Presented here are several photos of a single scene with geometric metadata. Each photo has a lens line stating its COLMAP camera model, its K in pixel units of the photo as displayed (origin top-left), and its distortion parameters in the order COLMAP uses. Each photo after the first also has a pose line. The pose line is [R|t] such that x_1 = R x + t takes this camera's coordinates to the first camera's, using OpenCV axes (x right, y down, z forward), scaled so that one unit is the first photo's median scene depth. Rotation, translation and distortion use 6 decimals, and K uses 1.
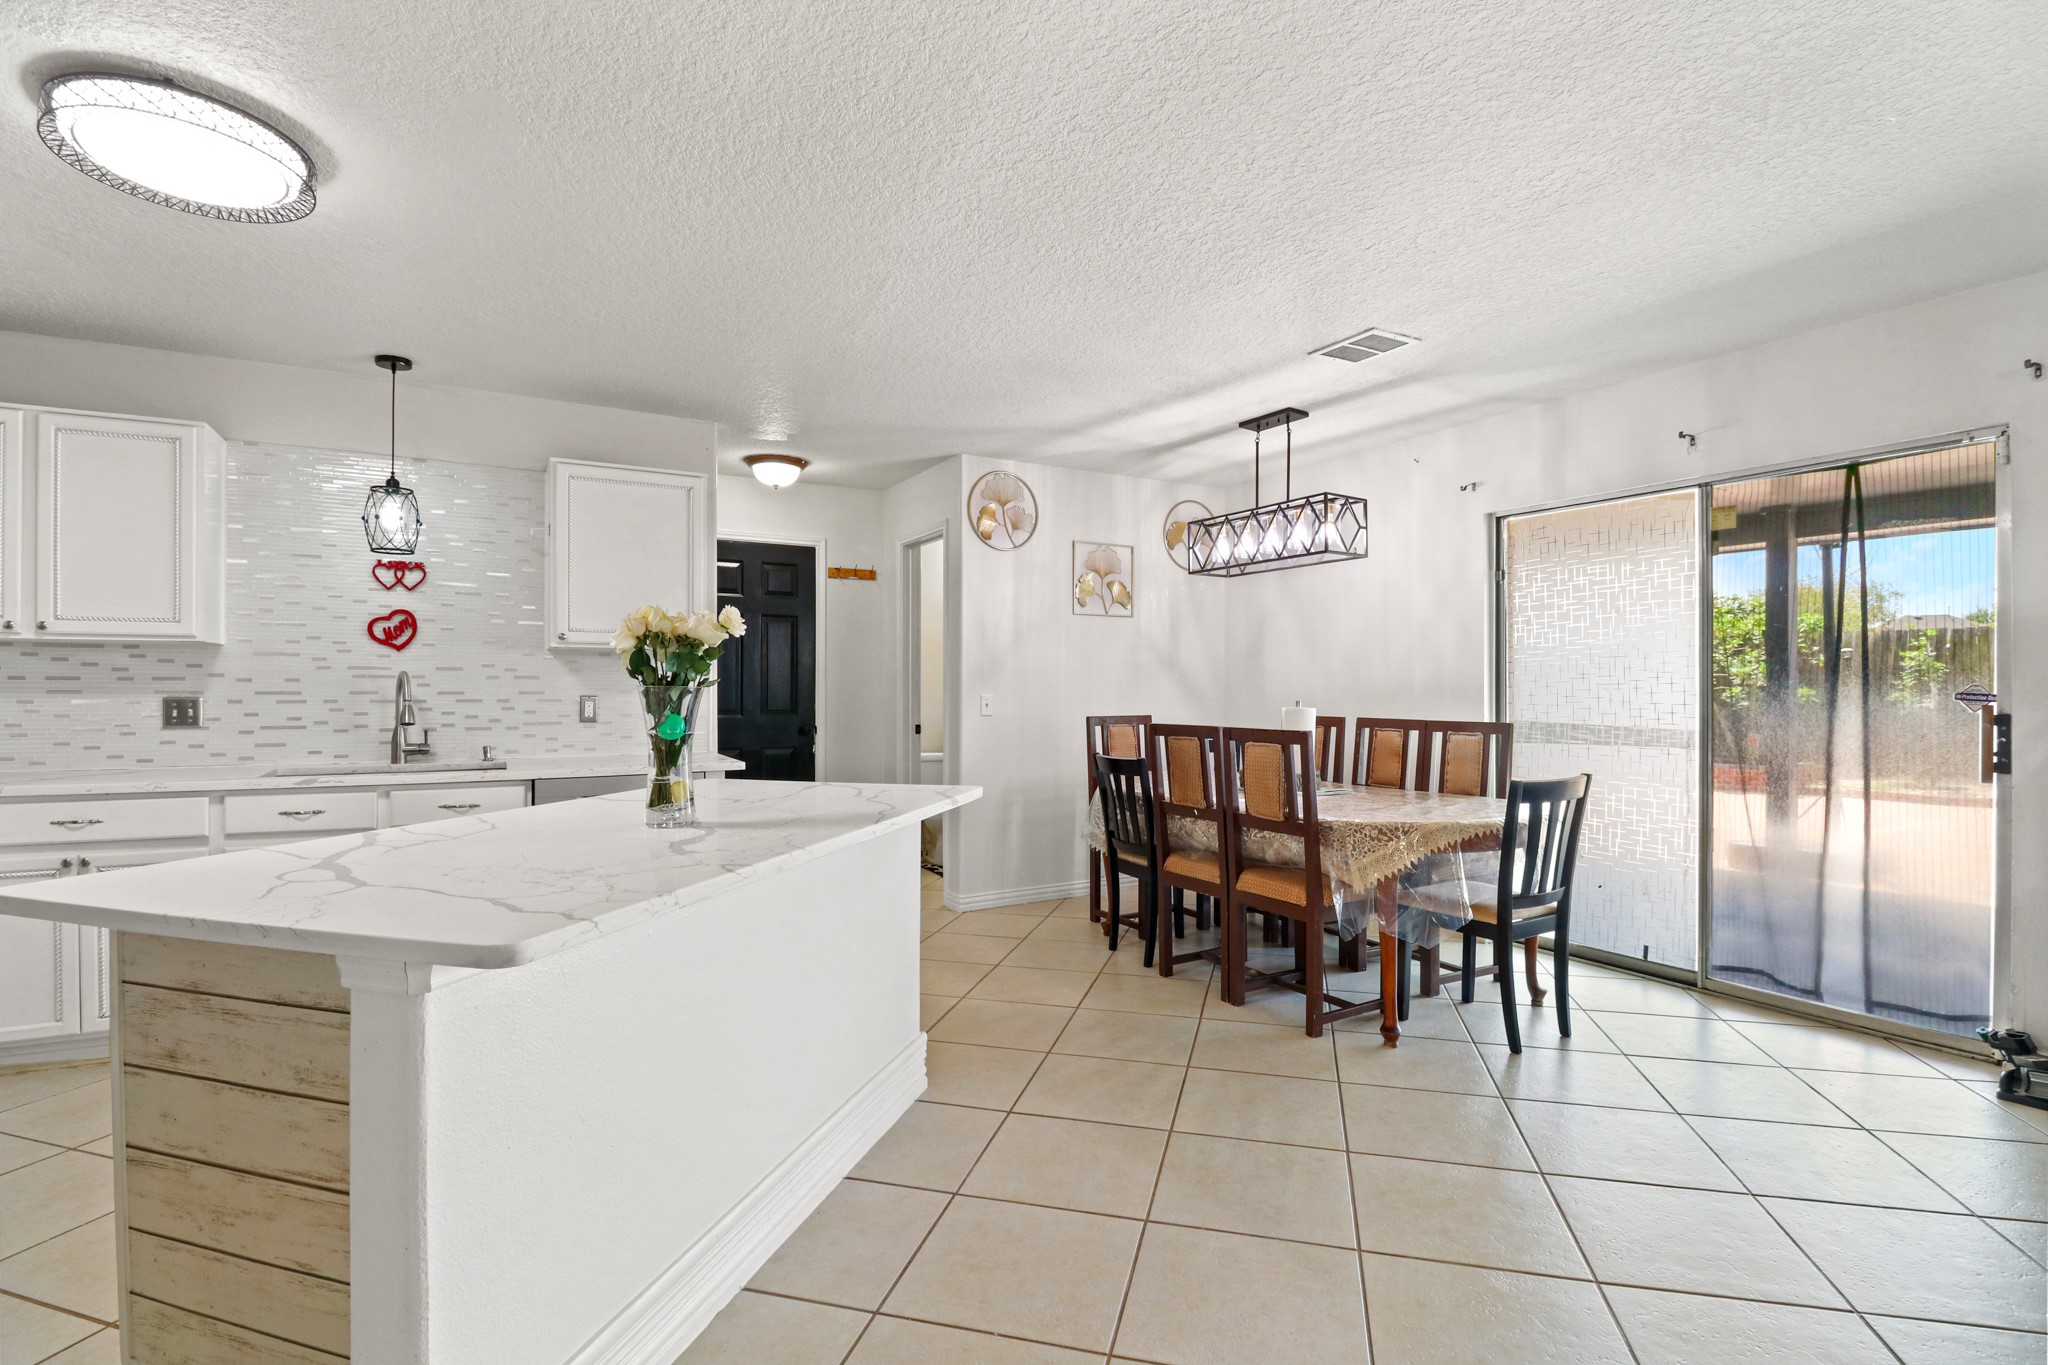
lens RADIAL K [[964.0, 0, 1019.6], [0, 964.0, 688.4], [0, 0, 1]] dist [-0.001545, -0.000410]
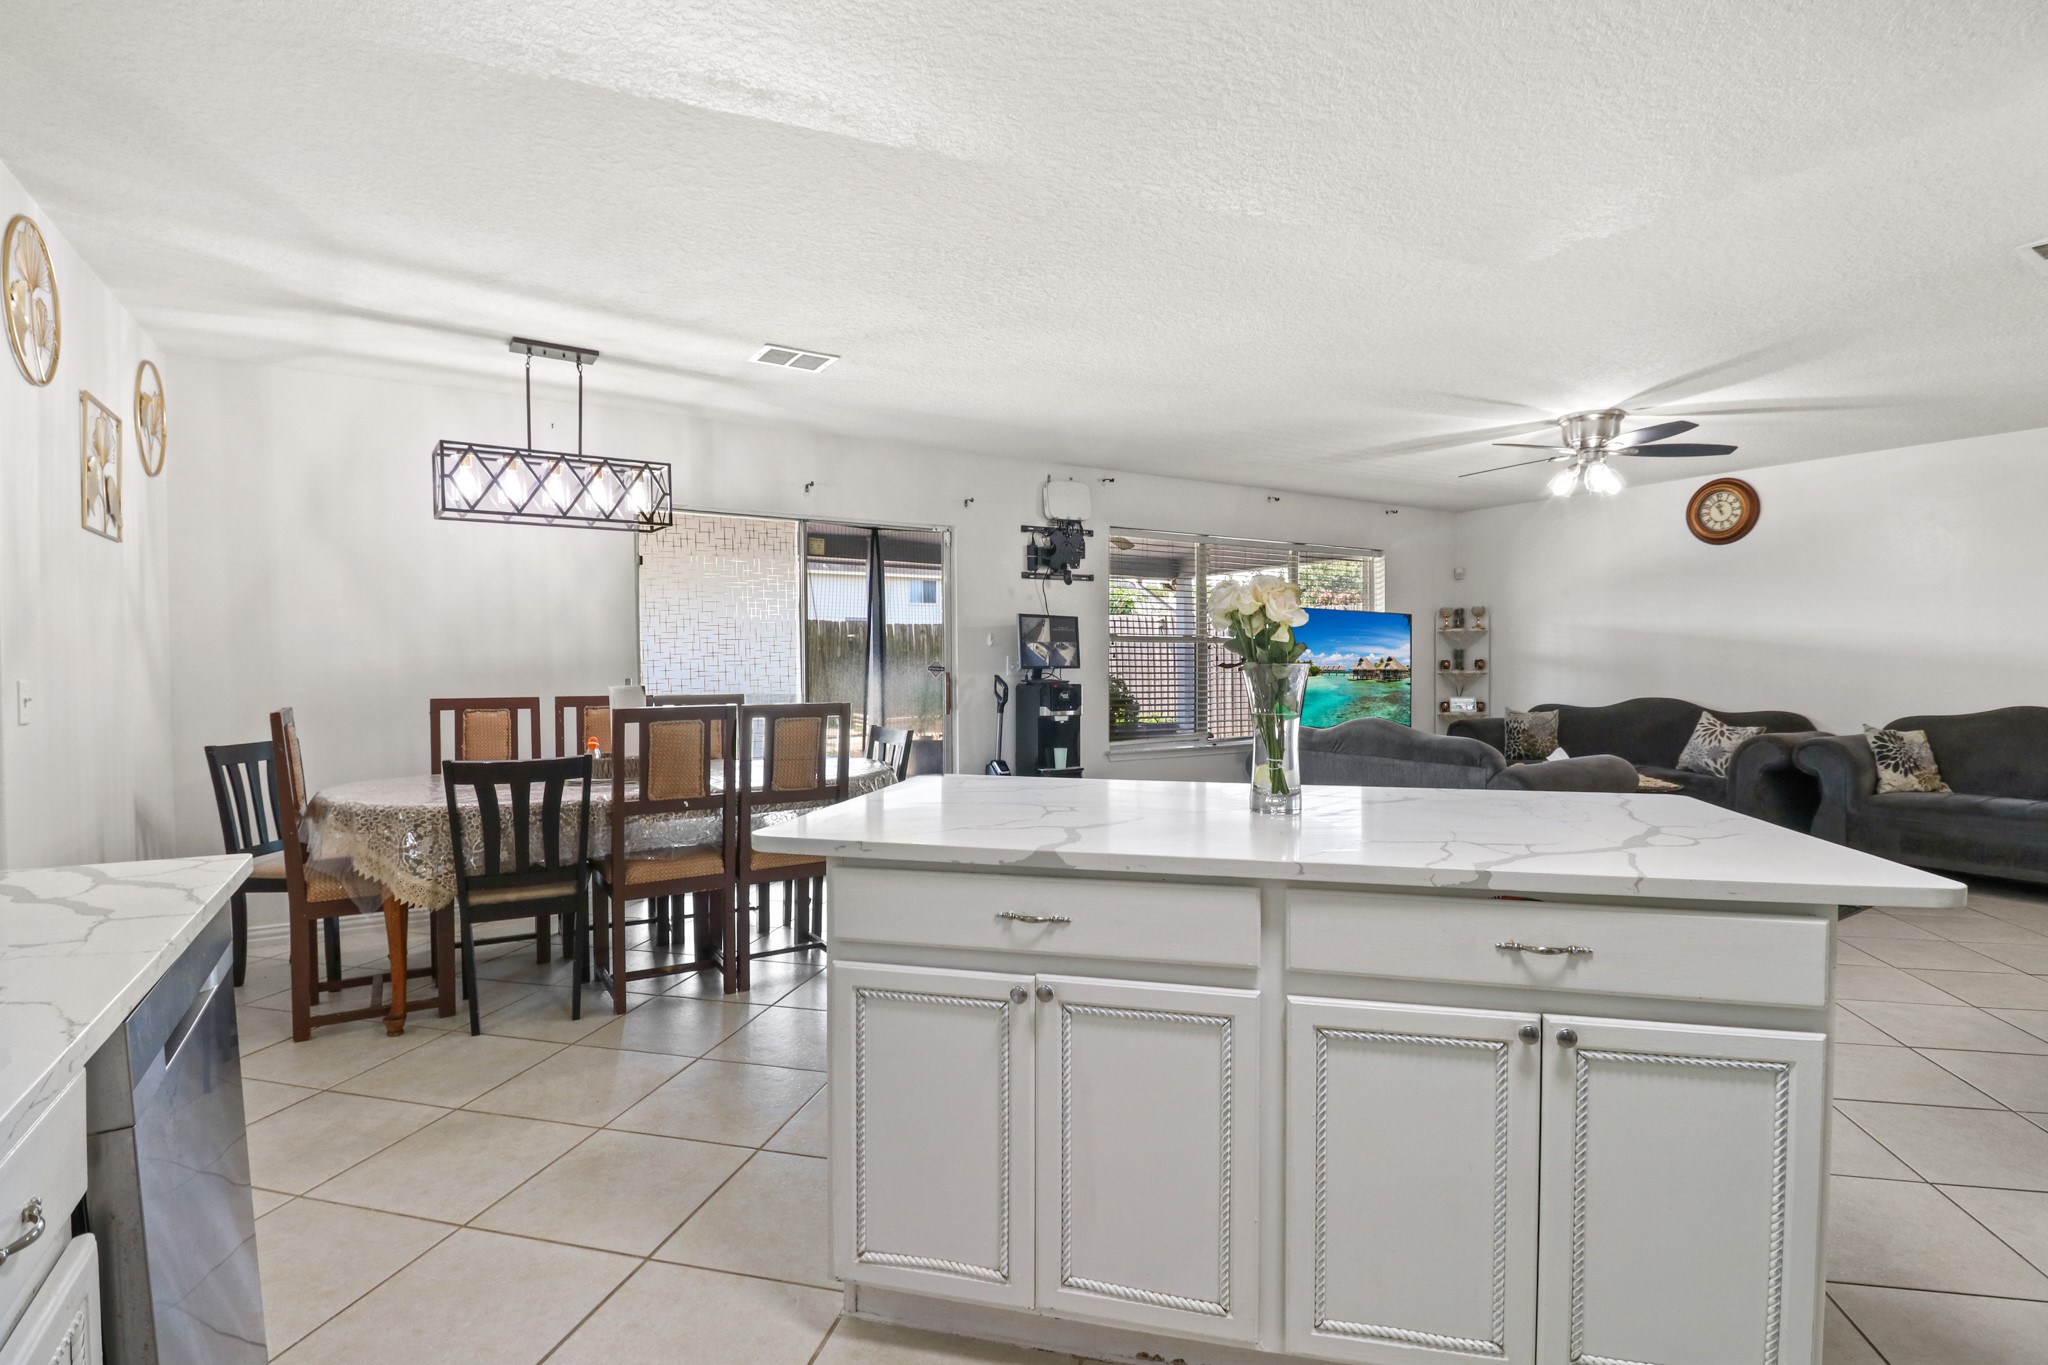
lens RADIAL K [[964.0, 0, 1013.0], [0, 964.0, 685.8], [0, 0, 1]] dist [-0.001545, -0.000410]
pose [[-0.021625, -0.025105, 0.999451, -0.645650], [0.001578, 0.999683, 0.025145, -0.002972], [-0.999765, 0.002120, -0.021579, 0.649968]]
